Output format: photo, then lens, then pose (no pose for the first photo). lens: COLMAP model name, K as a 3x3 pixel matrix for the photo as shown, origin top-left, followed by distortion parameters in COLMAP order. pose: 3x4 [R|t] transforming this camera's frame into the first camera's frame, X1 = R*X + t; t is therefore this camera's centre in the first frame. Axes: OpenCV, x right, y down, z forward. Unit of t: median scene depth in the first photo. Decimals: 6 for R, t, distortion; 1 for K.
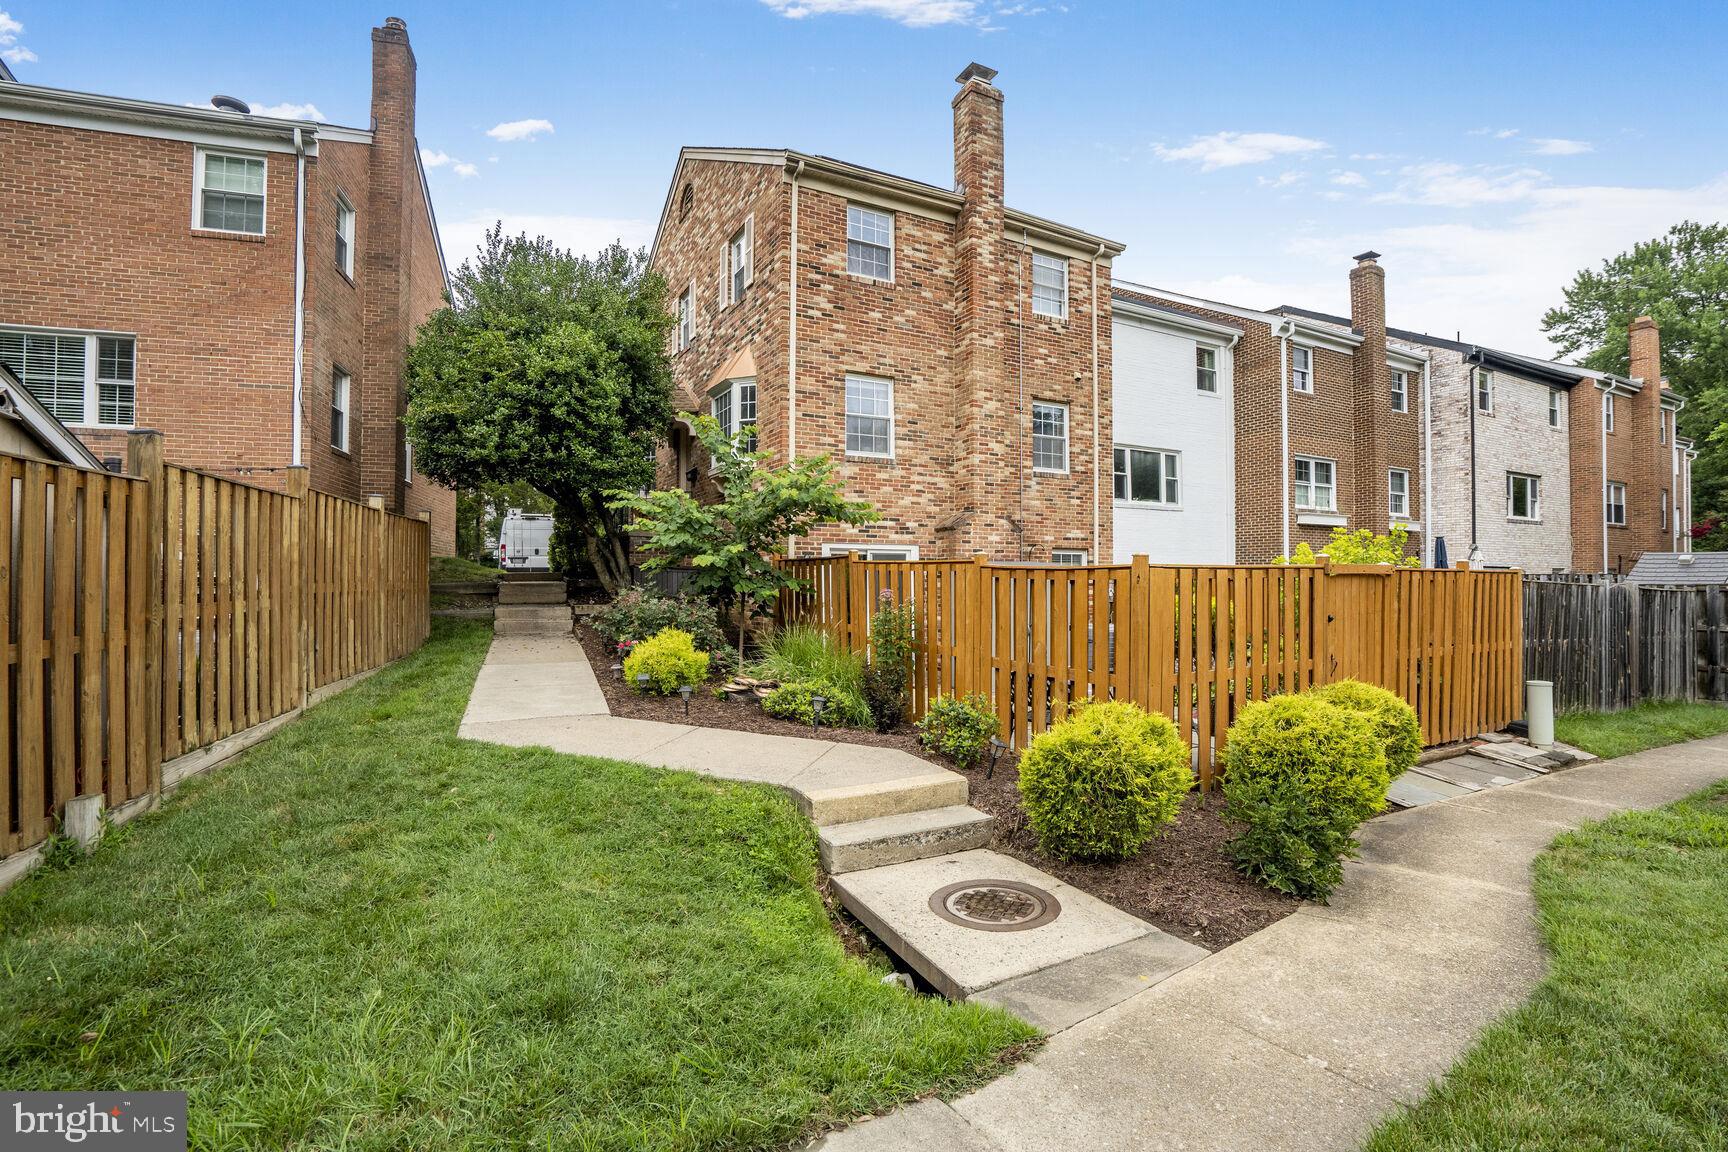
lens RADIAL K [[776.5, 0, 861.1], [0, 776.5, 575.3], [0, 0, 1]] dist [-0.020910, 0.002905]
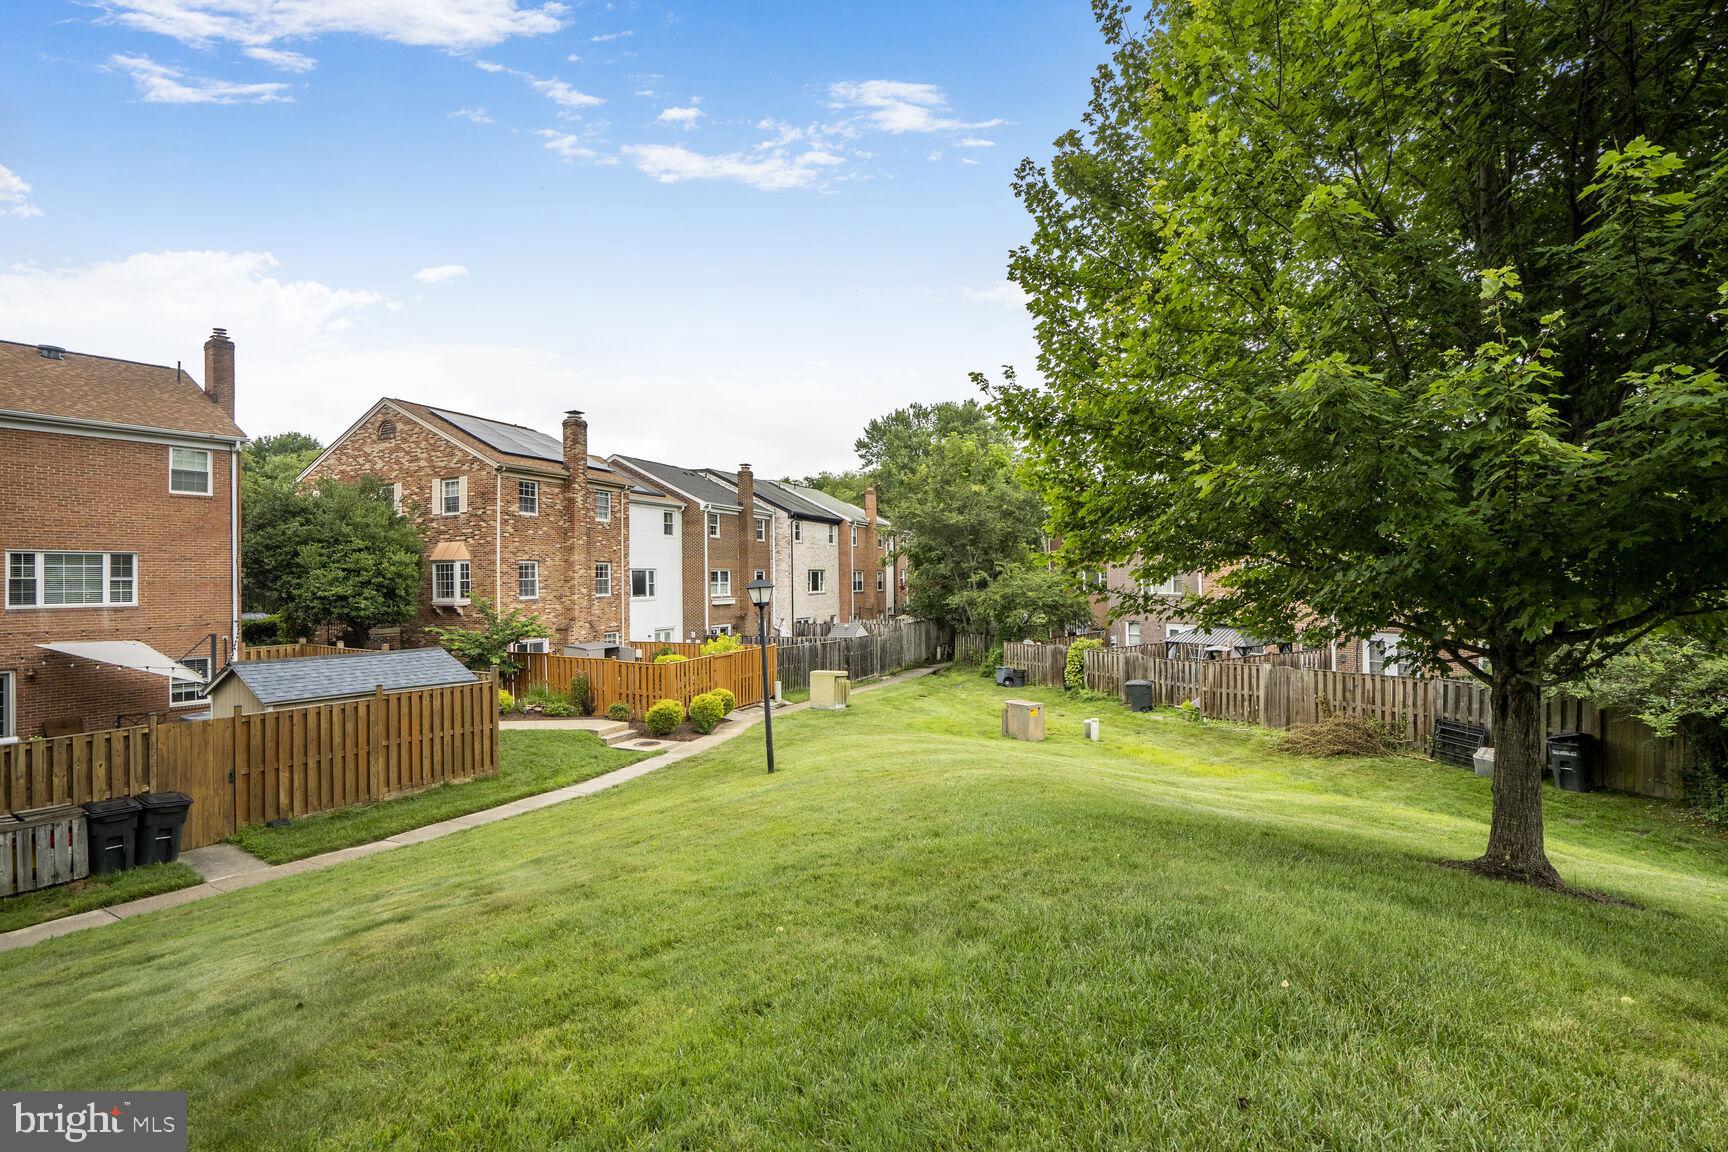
lens RADIAL K [[776.5, 0, 865.7], [0, 776.5, 577.0], [0, 0, 1]] dist [-0.020910, 0.002905]
pose [[0.766033, 0.002332, 0.642797, -0.525744], [0.003549, 0.999963, -0.007857, -0.157407], [-0.642791, 0.008299, 0.765996, -0.994630]]
